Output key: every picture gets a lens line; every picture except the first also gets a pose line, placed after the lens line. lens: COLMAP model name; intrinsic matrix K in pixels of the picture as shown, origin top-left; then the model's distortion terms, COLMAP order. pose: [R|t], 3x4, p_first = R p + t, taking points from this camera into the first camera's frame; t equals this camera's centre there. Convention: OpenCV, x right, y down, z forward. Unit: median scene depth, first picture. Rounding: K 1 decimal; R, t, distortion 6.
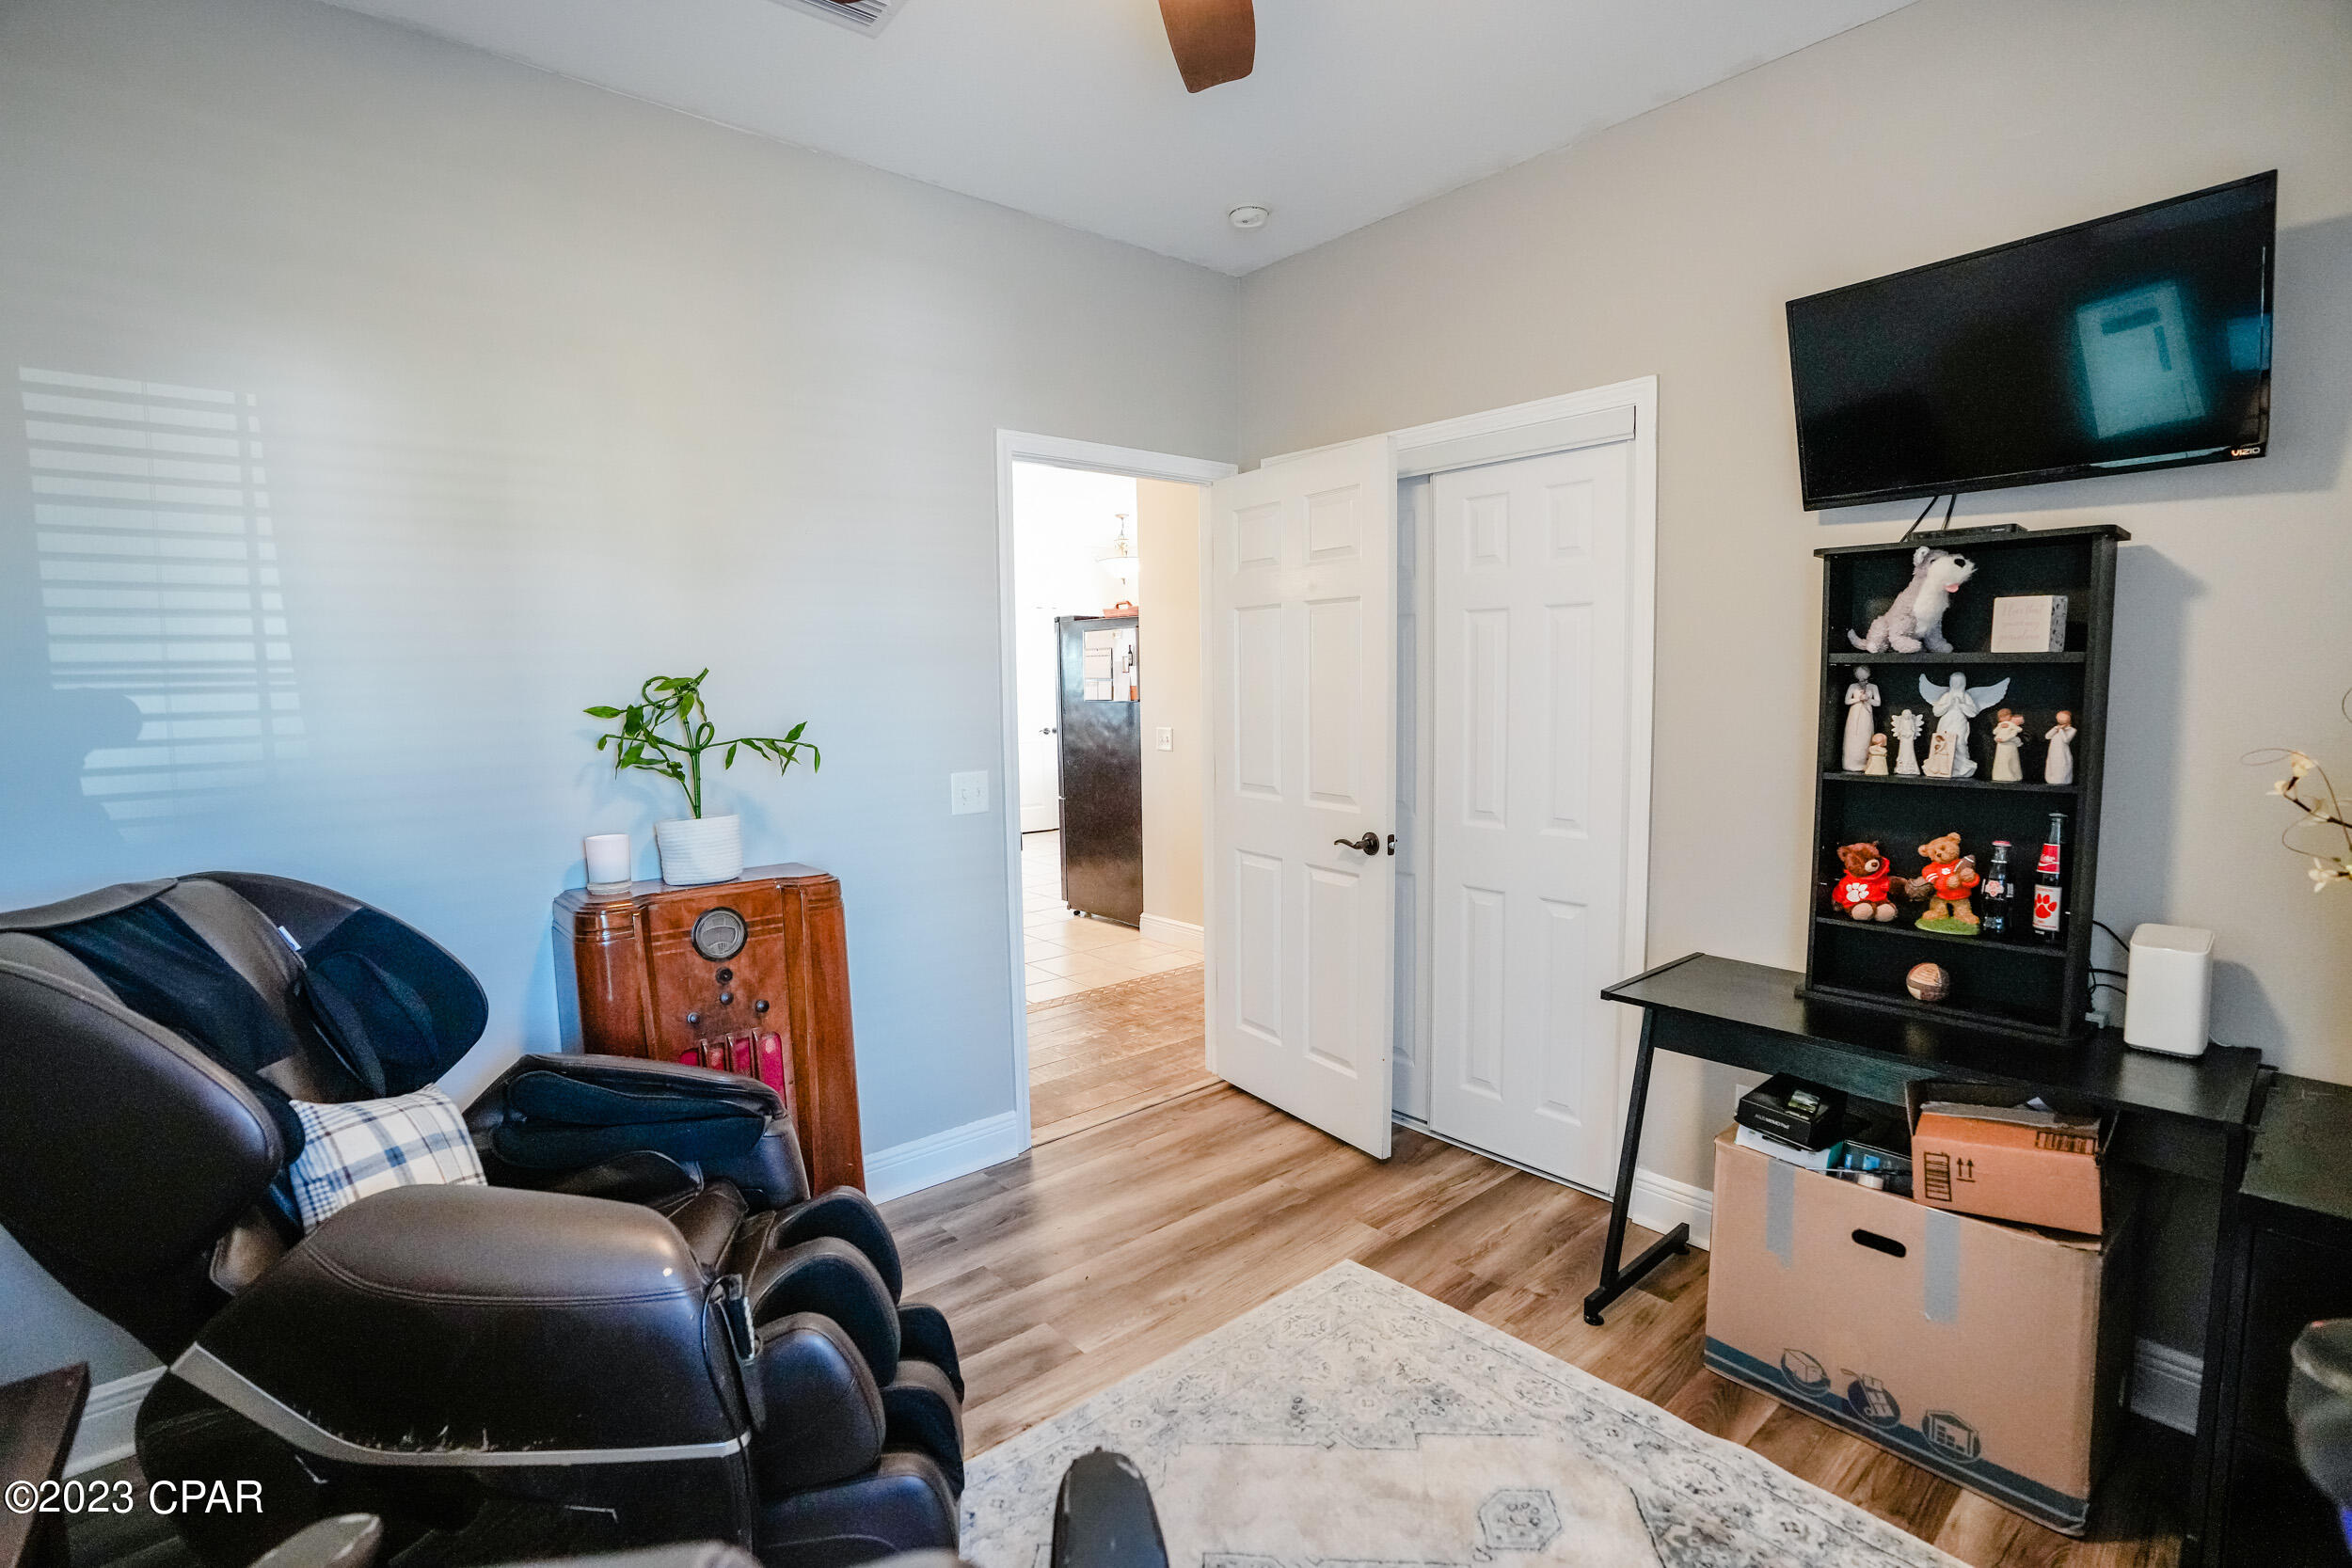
lens RADIAL K [[1091.4, 0, 1176.0], [0, 1091.4, 784.0], [0, 0, 1]] dist [-0.069241, 0.029211]
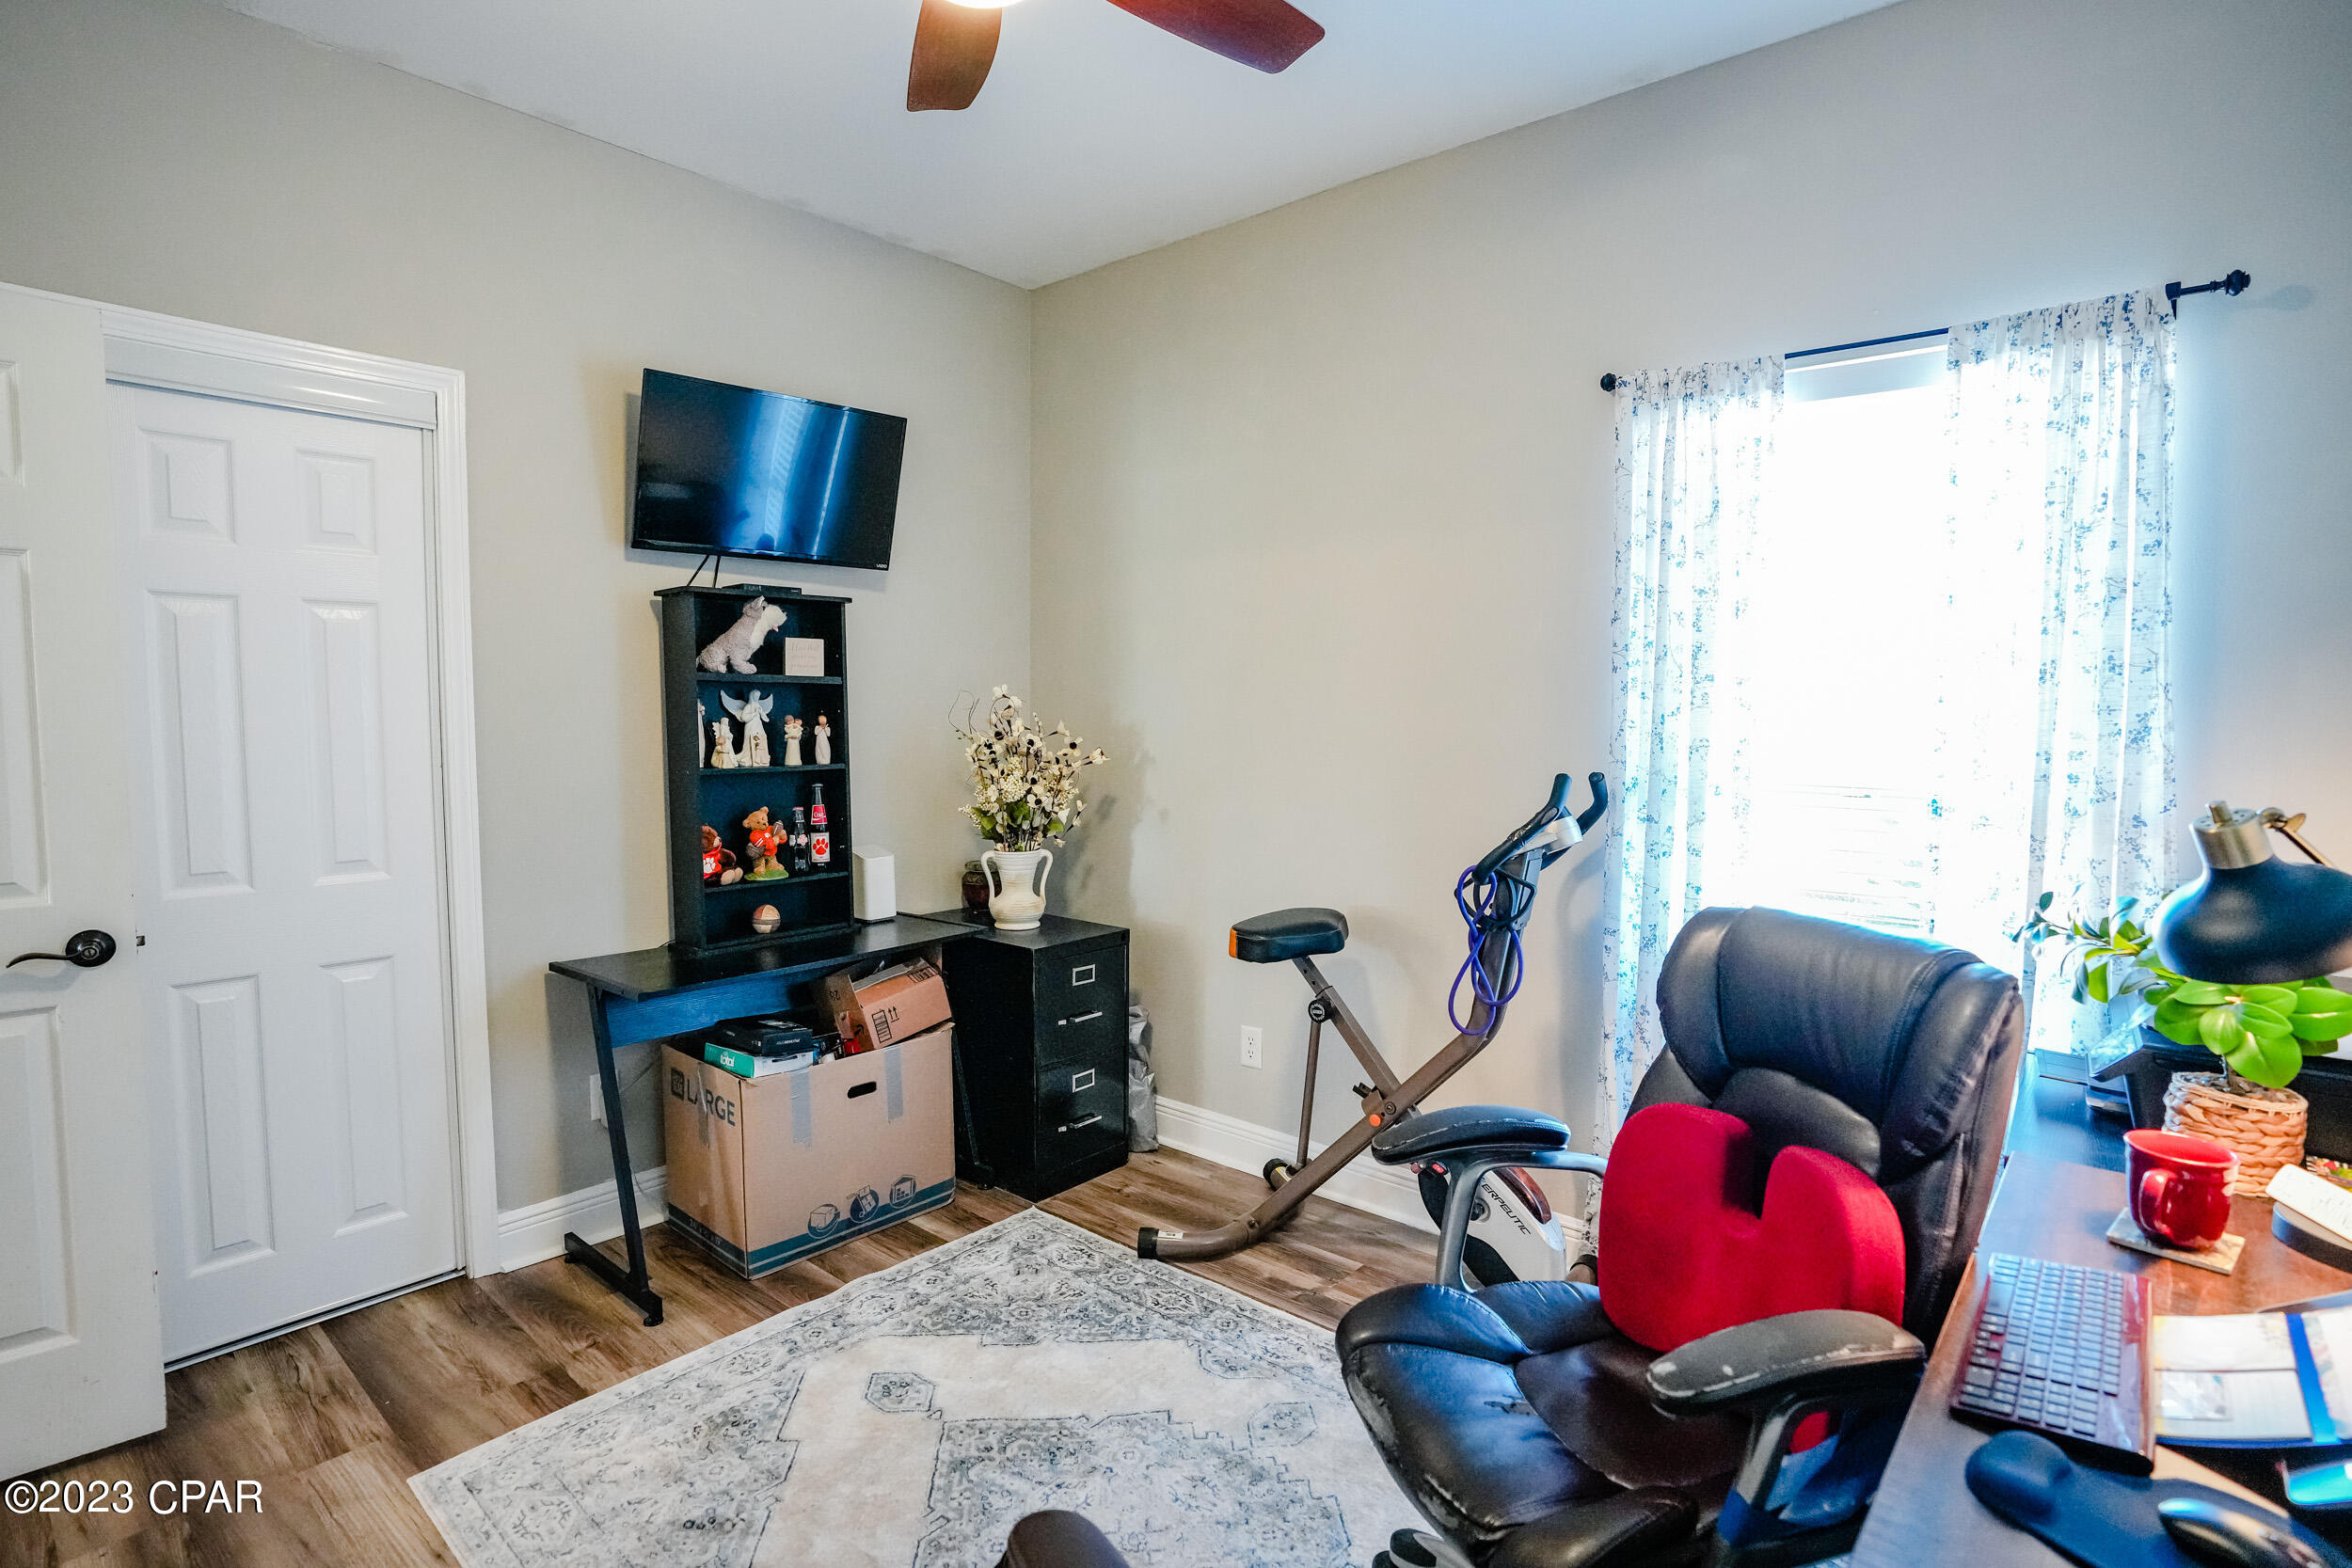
lens RADIAL K [[1189.2, 0, 1176.0], [0, 1189.2, 784.0], [0, 0, 1]] dist [-0.043186, 0.000811]
pose [[-0.166975, -0.052690, 0.984552, -0.866599], [0.094647, 0.993103, 0.069200, -0.038797], [-0.981408, 0.104740, -0.160837, 0.732160]]
